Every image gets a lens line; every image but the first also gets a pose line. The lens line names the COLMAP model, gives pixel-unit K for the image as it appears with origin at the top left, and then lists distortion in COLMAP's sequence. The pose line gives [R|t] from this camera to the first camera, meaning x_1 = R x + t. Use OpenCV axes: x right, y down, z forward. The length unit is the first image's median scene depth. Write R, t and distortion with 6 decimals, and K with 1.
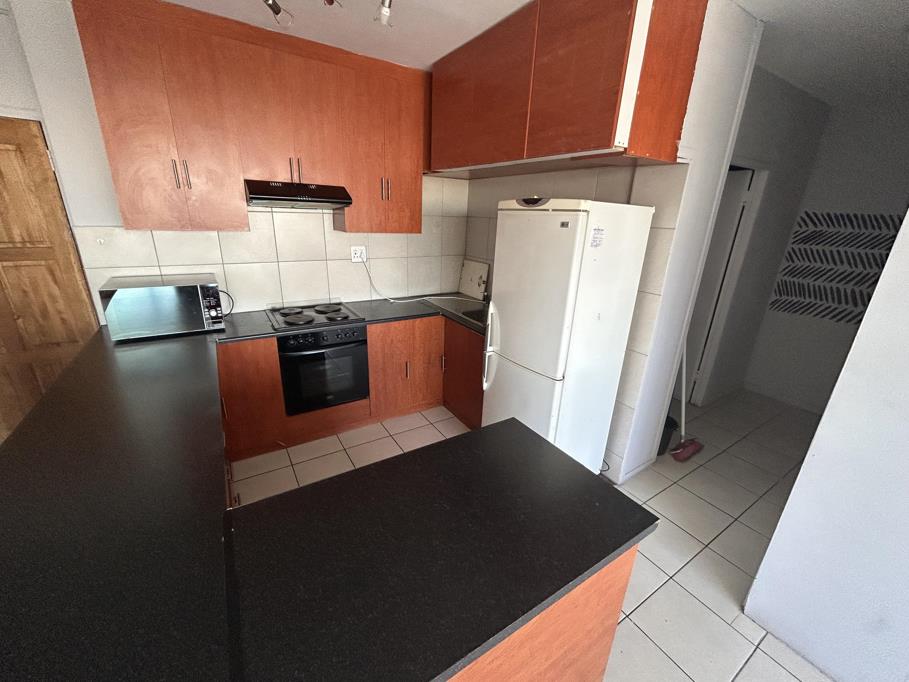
lens RADIAL K [[371.5, 0, 446.4], [0, 371.5, 340.0], [0, 0, 1]] dist [-0.001412, -0.000019]
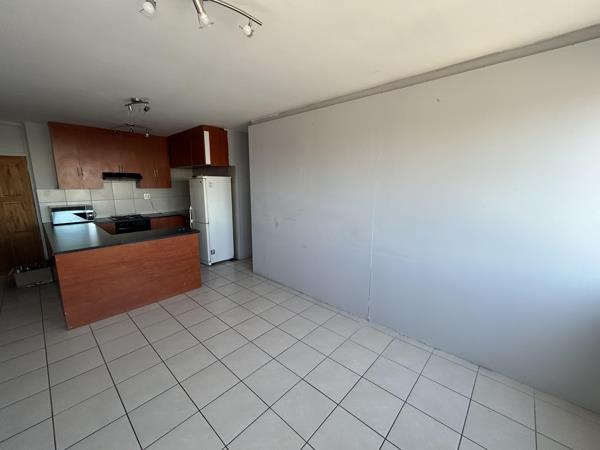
lens RADIAL K [[245.2, 0, 300.0], [0, 245.2, 221.7], [0, 0, 1]] dist [-0.001412, -0.000019]
pose [[0.961580, -0.078776, 0.262980, 0.460436], [0.121700, 0.980993, -0.151134, 0.469969], [-0.246075, 0.177332, 0.952890, -1.253307]]
